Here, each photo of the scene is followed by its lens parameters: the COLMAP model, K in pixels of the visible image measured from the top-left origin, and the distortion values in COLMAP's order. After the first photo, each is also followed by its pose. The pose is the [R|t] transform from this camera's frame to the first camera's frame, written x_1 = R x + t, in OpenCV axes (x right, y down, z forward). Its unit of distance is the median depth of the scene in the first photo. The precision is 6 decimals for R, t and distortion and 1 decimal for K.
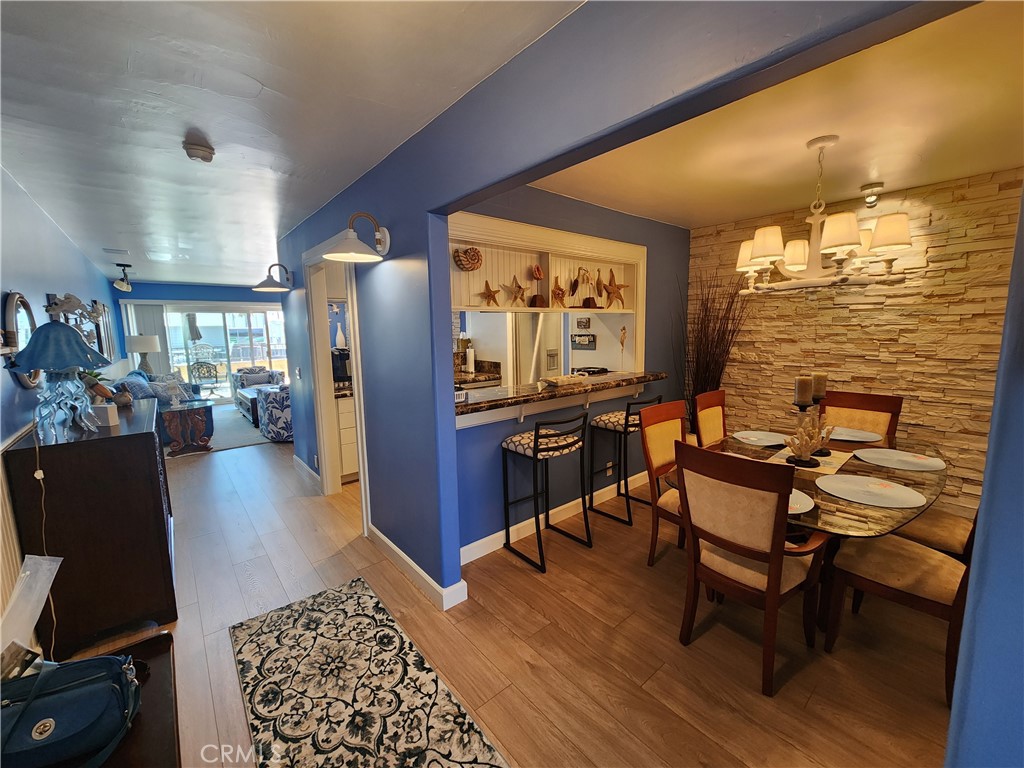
lens RADIAL K [[416.6, 0, 513.4], [0, 416.6, 383.9], [0, 0, 1]] dist [0.003645, 0.000256]
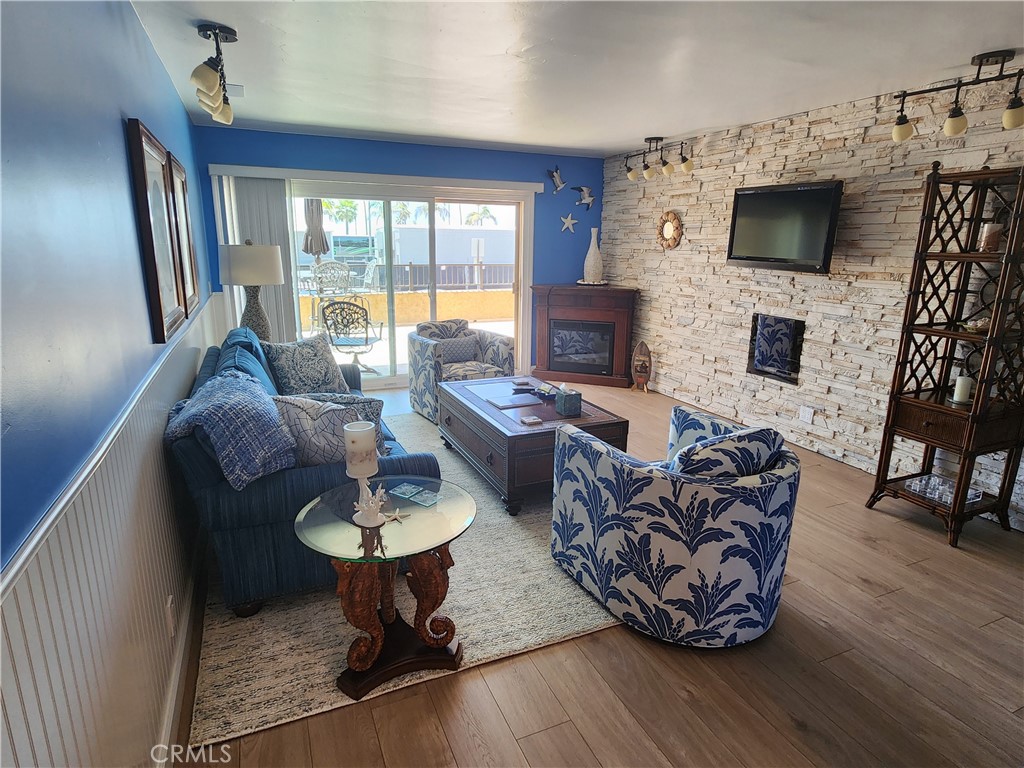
lens RADIAL K [[580.6, 0, 511.4], [0, 580.6, 383.8], [0, 0, 1]] dist [-0.007049, -0.000758]
pose [[0.958796, 0.093711, -0.268193, -0.441080], [-0.064693, 0.991247, 0.115081, -0.058890], [0.276630, -0.092990, 0.956467, 0.472305]]
